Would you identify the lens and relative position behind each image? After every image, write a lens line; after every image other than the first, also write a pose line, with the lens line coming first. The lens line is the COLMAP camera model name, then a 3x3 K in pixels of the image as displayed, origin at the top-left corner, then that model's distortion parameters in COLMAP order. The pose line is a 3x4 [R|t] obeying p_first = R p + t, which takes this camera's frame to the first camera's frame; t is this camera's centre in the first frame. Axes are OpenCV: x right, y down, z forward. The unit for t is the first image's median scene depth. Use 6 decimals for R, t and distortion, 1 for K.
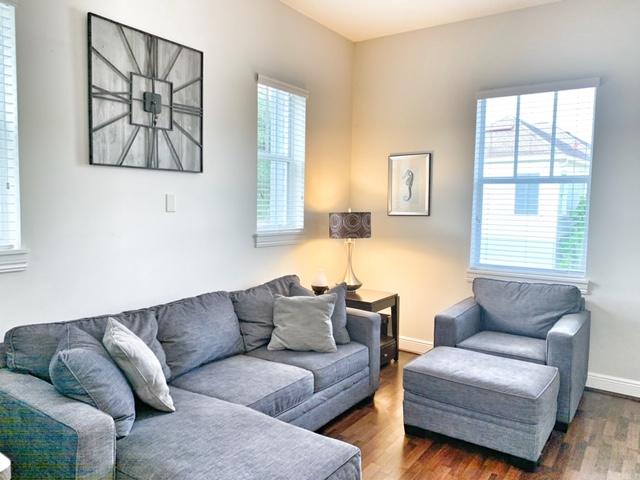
lens RADIAL K [[489.4, 0, 319.3], [0, 489.4, 239.8], [0, 0, 1]] dist [0.036814, -0.003055]
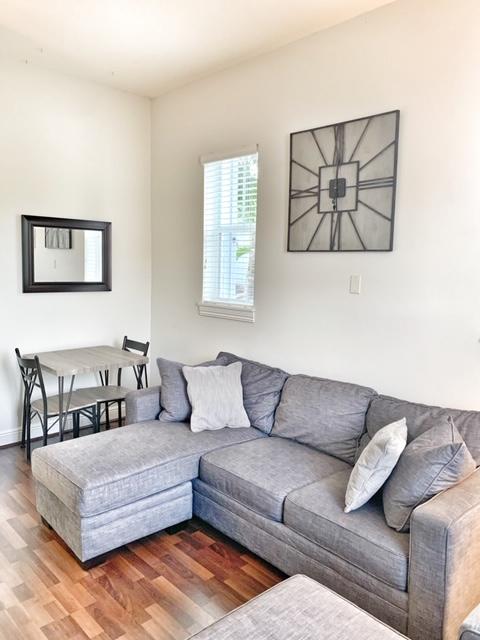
lens RADIAL K [[489.4, 0, 241.2], [0, 489.4, 316.1], [0, 0, 1]] dist [0.036814, -0.003055]
pose [[-0.197643, 0.084797, -0.976600, 0.672123], [-0.107240, 0.988402, 0.107525, -0.088741], [0.974391, 0.125982, -0.186257, 0.923441]]
